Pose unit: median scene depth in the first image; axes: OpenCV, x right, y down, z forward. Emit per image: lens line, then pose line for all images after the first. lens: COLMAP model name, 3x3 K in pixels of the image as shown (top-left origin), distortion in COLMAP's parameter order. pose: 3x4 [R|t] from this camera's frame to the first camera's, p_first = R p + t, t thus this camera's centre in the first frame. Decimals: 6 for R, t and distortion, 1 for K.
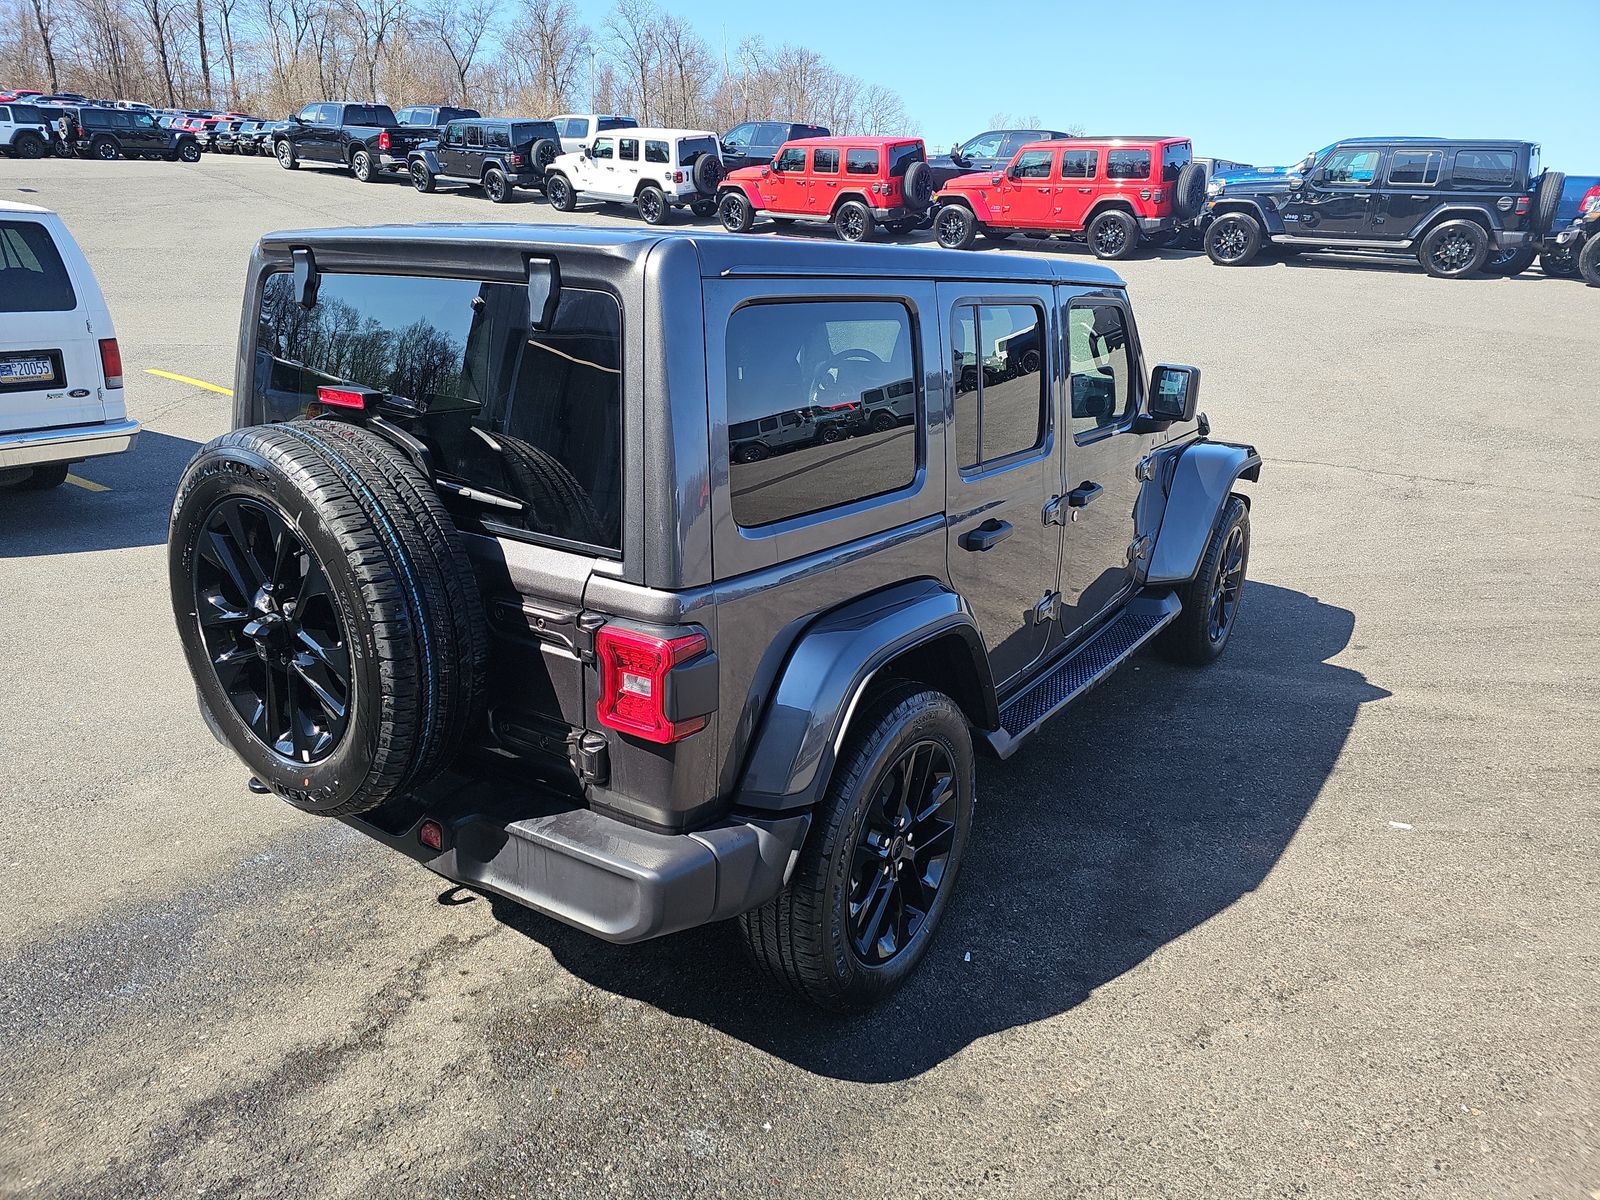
lens RADIAL K [[1061.1, 0, 791.9], [0, 1061.1, 570.1], [0, 0, 1]] dist [0.039114, -0.036101]
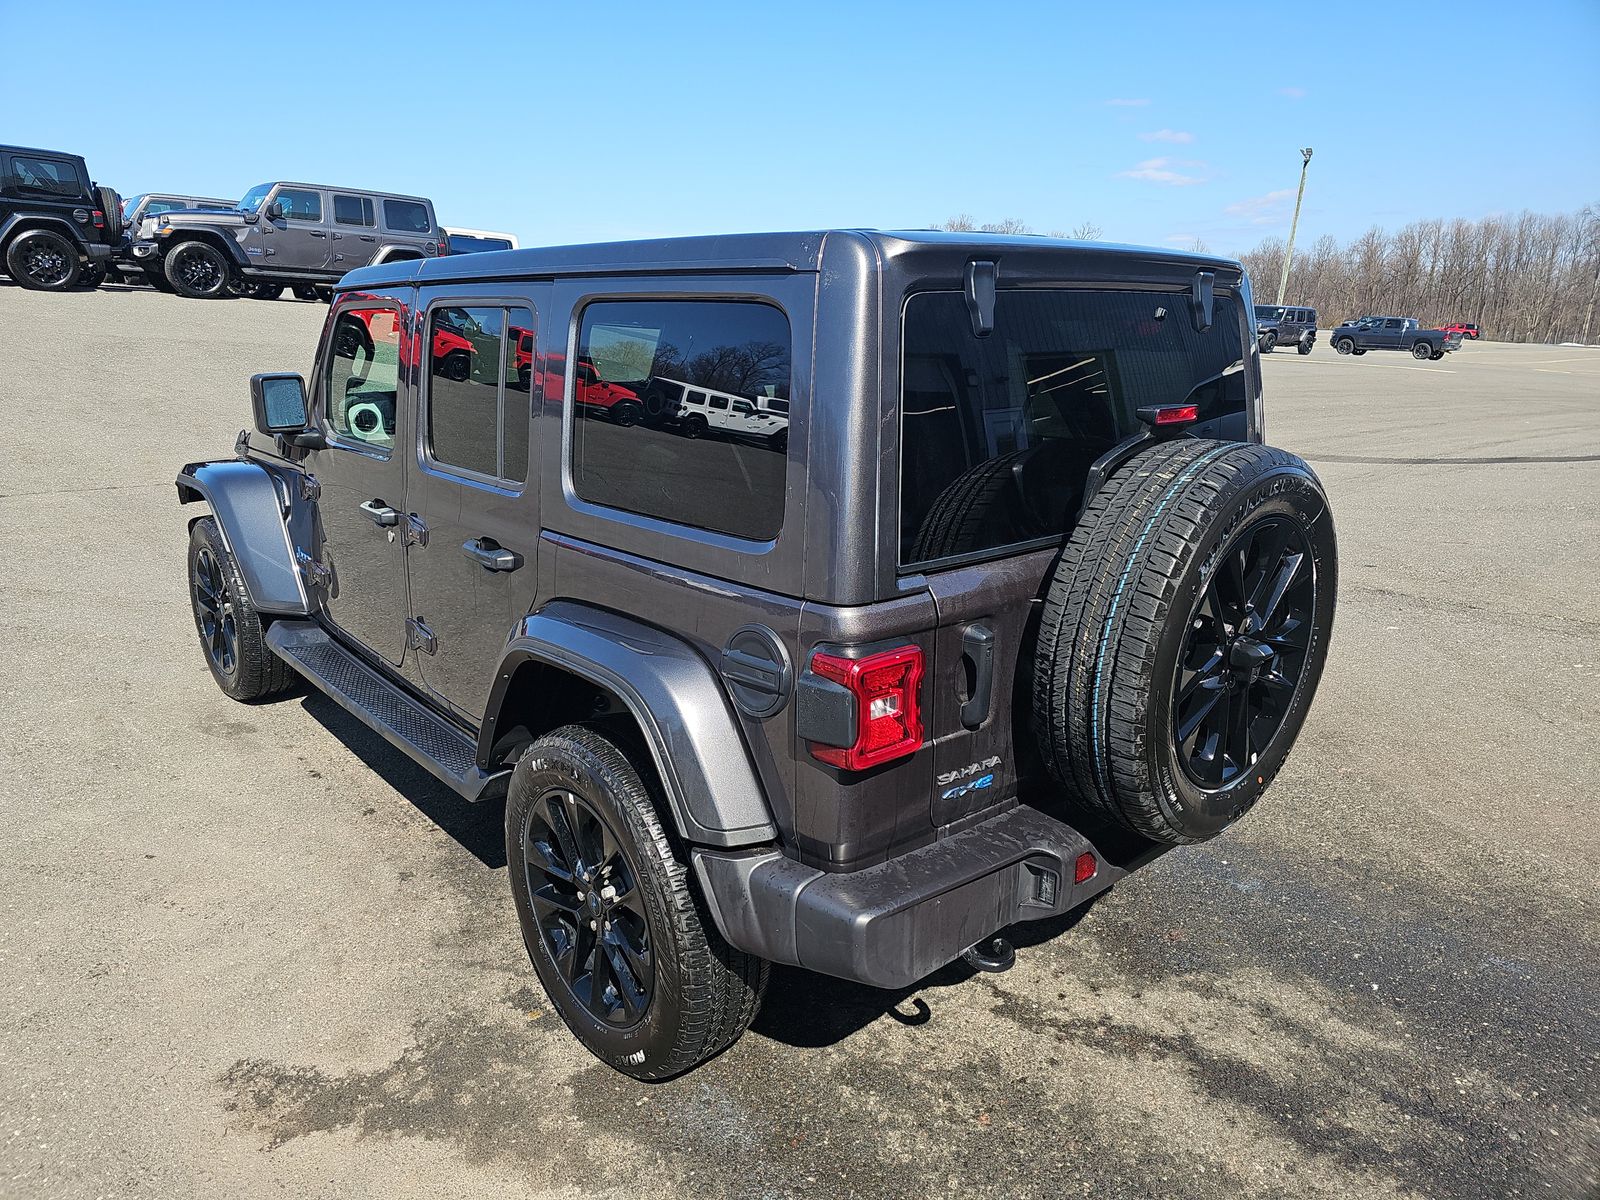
lens RADIAL K [[1060.8, 0, 800.0], [0, 1060.8, 600.0], [0, 0, 1]] dist [0.035736, -0.038671]
pose [[0.224663, -0.279979, 0.933348, -0.173026], [0.266009, 0.939074, 0.217667, -0.035755], [-0.937425, 0.199377, 0.285452, 0.128718]]
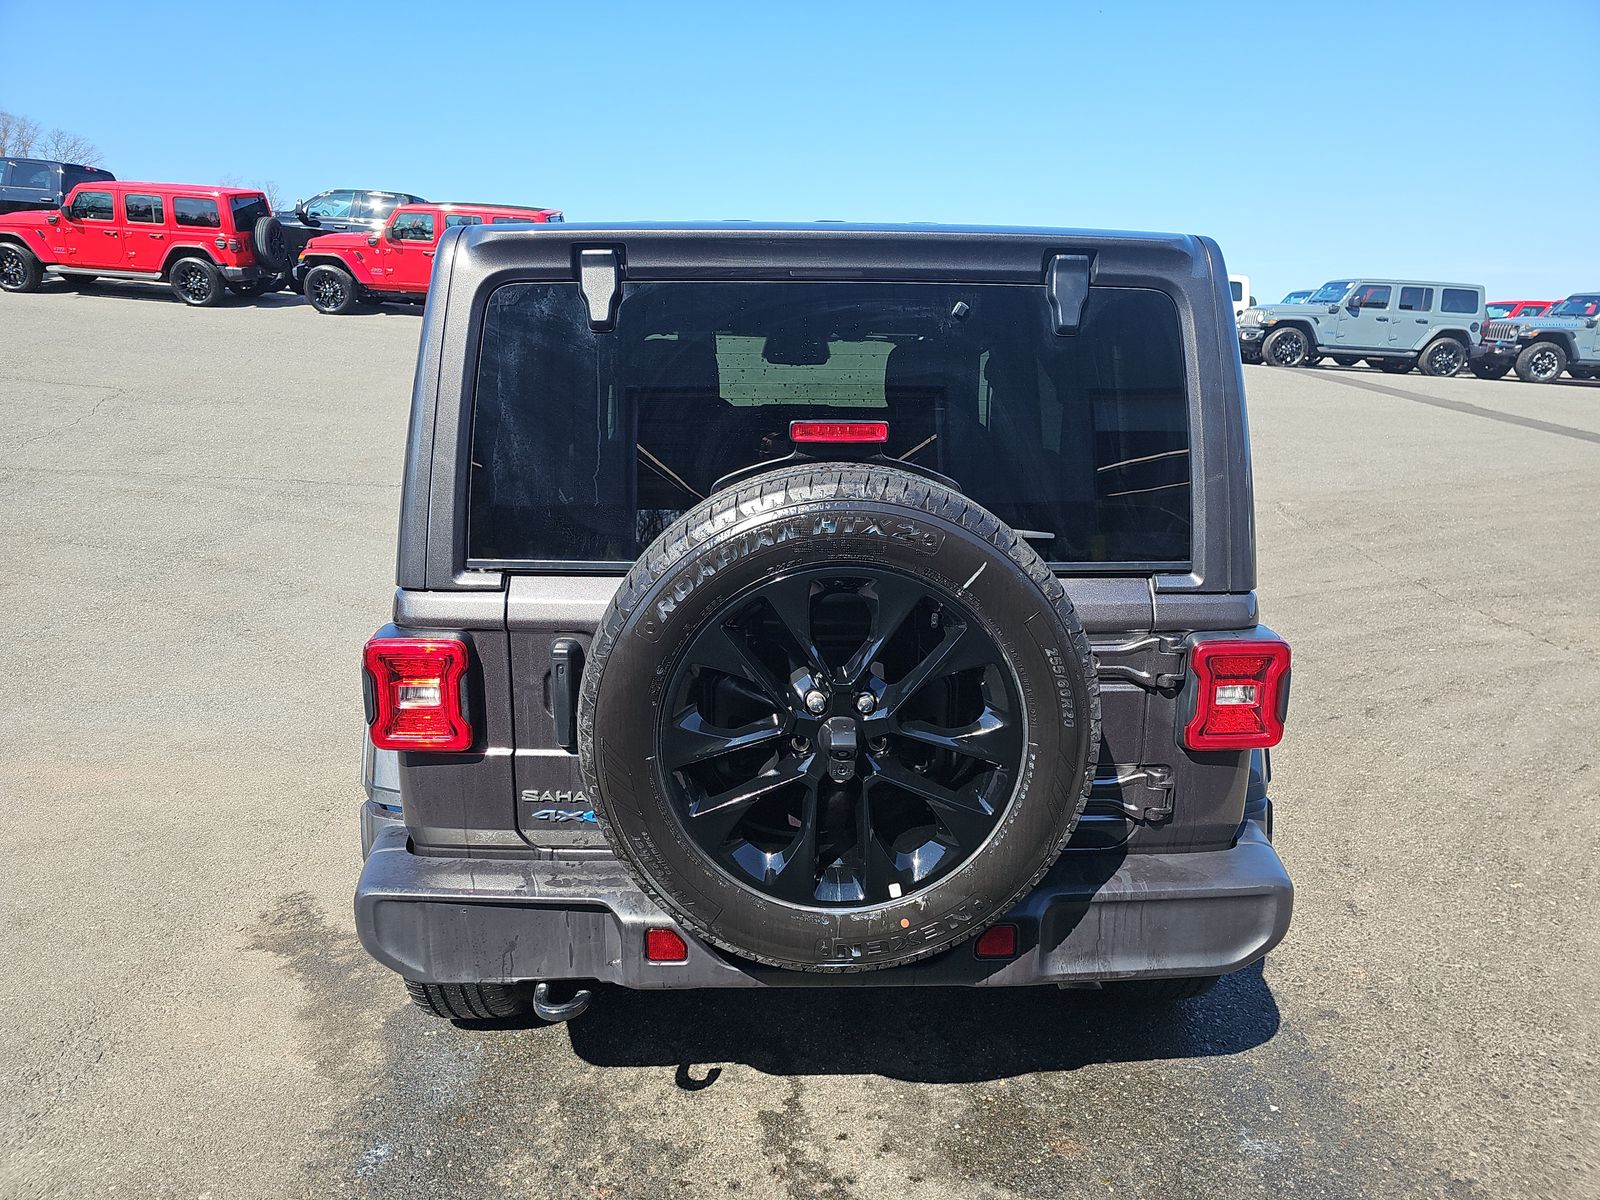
lens RADIAL K [[1060.8, 0, 800.0], [0, 1060.8, 600.0], [0, 0, 1]] dist [0.035736, -0.038671]
pose [[0.793078, -0.152166, 0.589807, -0.110506], [0.174436, 0.984477, 0.019434, -0.006962], [-0.583609, 0.087471, 0.807310, 0.048152]]
